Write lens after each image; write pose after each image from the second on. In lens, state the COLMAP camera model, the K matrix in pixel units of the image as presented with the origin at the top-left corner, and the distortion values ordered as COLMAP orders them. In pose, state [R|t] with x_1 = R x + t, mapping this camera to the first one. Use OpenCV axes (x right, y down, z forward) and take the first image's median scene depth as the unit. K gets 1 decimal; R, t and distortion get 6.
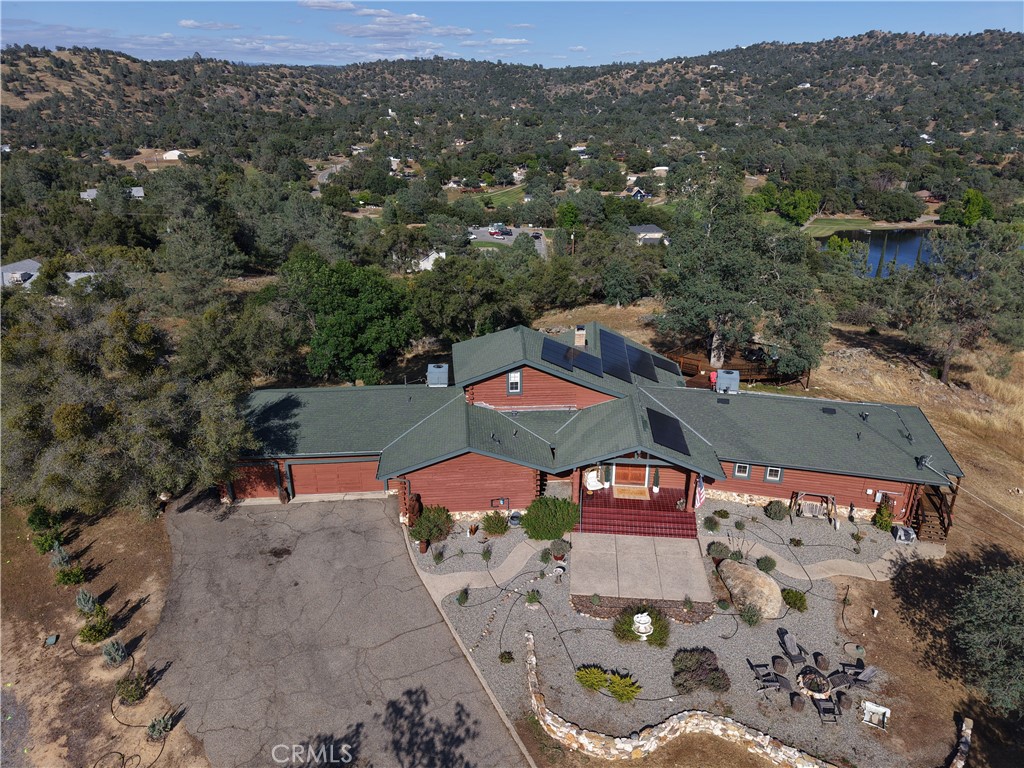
lens RADIAL K [[687.8, 0, 512.0], [0, 687.8, 384.0], [0, 0, 1]] dist [0.017170, -0.014360]
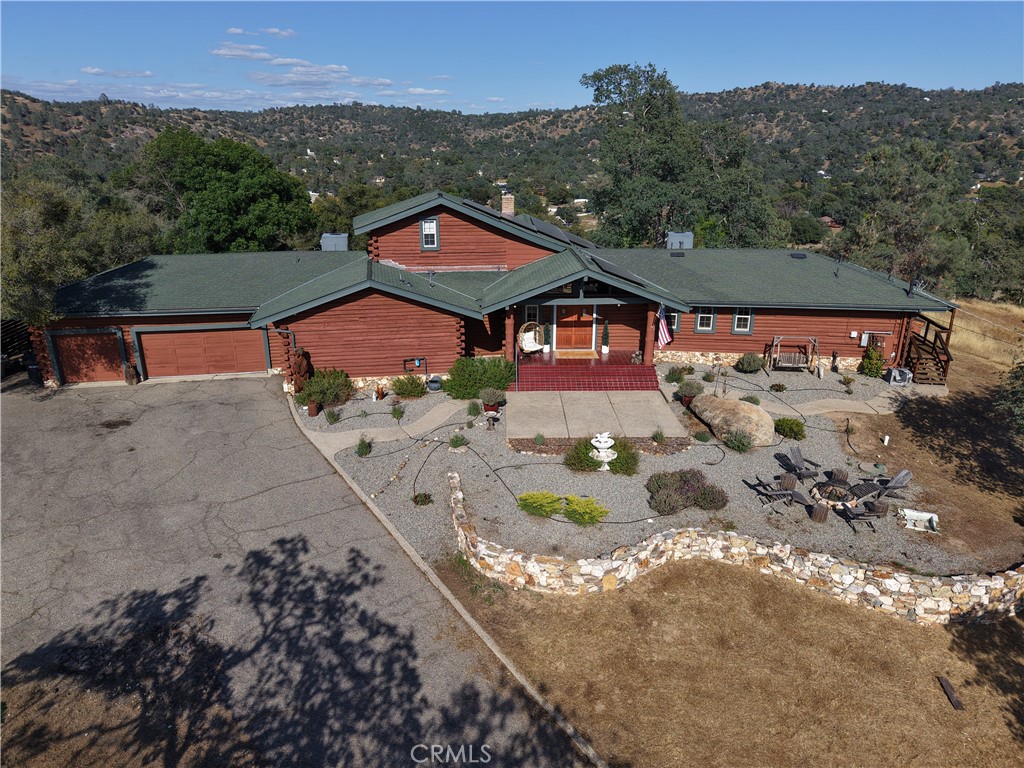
lens RADIAL K [[687.8, 0, 512.0], [0, 687.8, 384.0], [0, 0, 1]] dist [0.017170, -0.014360]
pose [[0.994102, -0.033359, 0.103189, 0.011979], [0.039595, 0.997473, -0.058990, 0.253869], [-0.100961, 0.062728, 0.992911, 0.208919]]
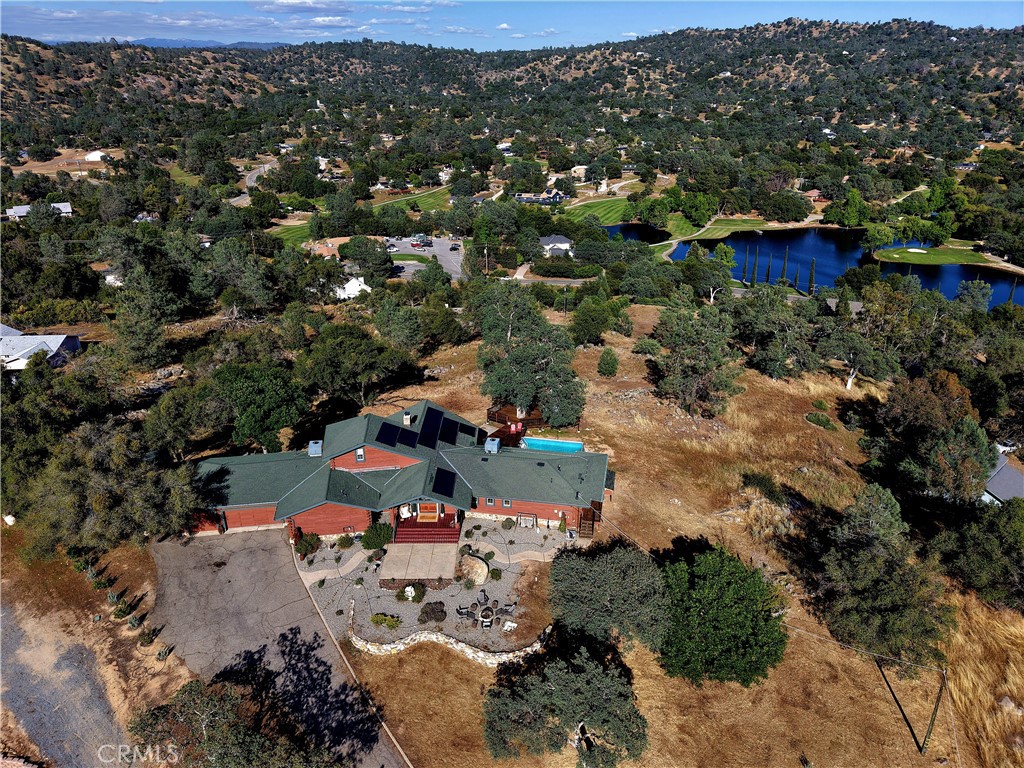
lens RADIAL K [[687.8, 0, 512.0], [0, 687.8, 384.0], [0, 0, 1]] dist [0.017170, -0.014360]
pose [[0.996272, -0.033245, 0.079599, 0.275498], [0.031140, 0.999135, 0.027545, -0.235183], [-0.080446, -0.024964, 0.996446, -0.785714]]
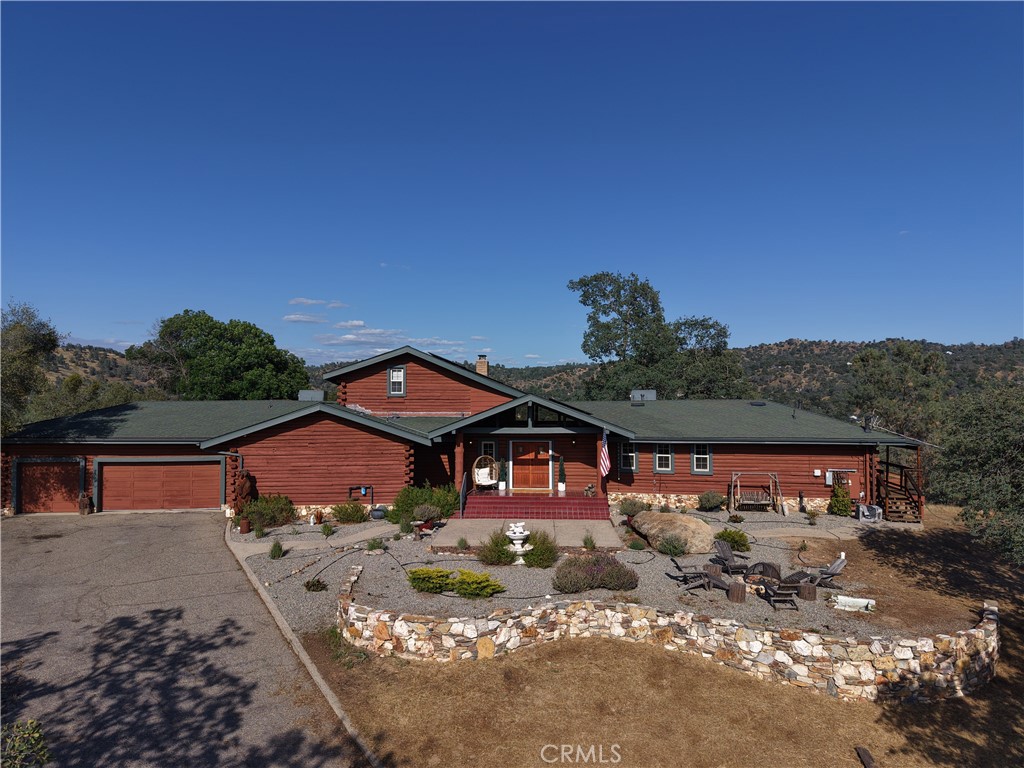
lens RADIAL K [[687.8, 0, 512.0], [0, 687.8, 384.0], [0, 0, 1]] dist [0.017170, -0.014360]
pose [[0.998747, 0.002714, 0.049964, 0.117593], [0.017496, 0.916553, -0.399530, 0.385340], [-0.046879, 0.399903, 0.915358, 0.230908]]
